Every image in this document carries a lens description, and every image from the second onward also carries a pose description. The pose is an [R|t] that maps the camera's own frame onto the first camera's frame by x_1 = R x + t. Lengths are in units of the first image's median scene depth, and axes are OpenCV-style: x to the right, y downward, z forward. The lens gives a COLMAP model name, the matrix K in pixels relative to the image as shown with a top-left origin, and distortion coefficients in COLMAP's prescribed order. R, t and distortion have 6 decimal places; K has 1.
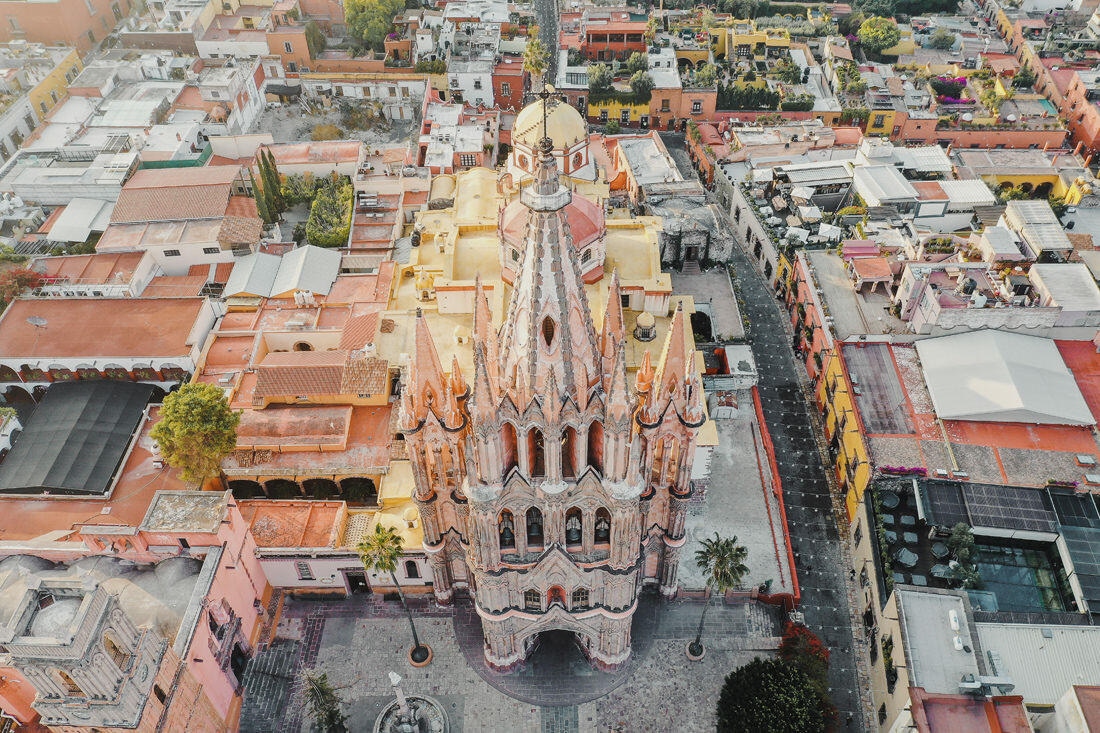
lens RADIAL K [[857.0, 0, 550.0], [0, 857.0, 366.5], [0, 0, 1]] dist [0.001472, 0.004510]
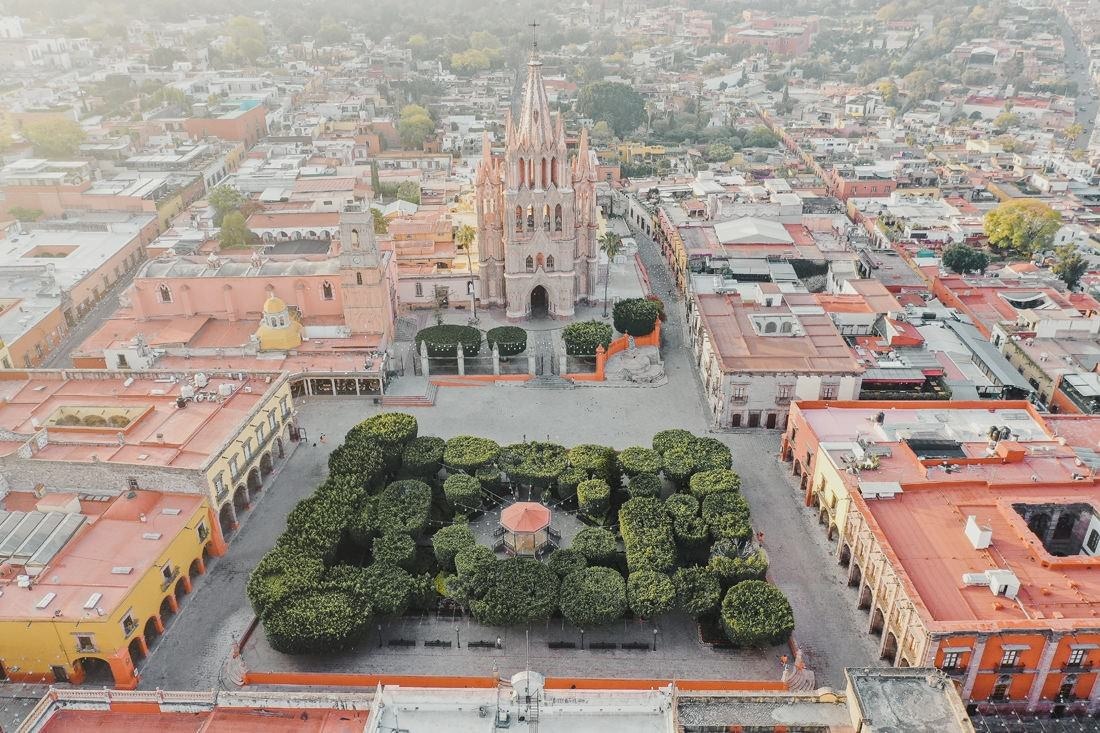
lens RADIAL K [[857.0, 0, 550.0], [0, 857.0, 366.5], [0, 0, 1]] dist [0.001472, 0.004510]
pose [[0.998430, -0.019624, 0.052460, -0.060733], [0.033679, 0.958721, -0.282346, 0.783998], [-0.044754, 0.283669, 0.957877, -0.747898]]
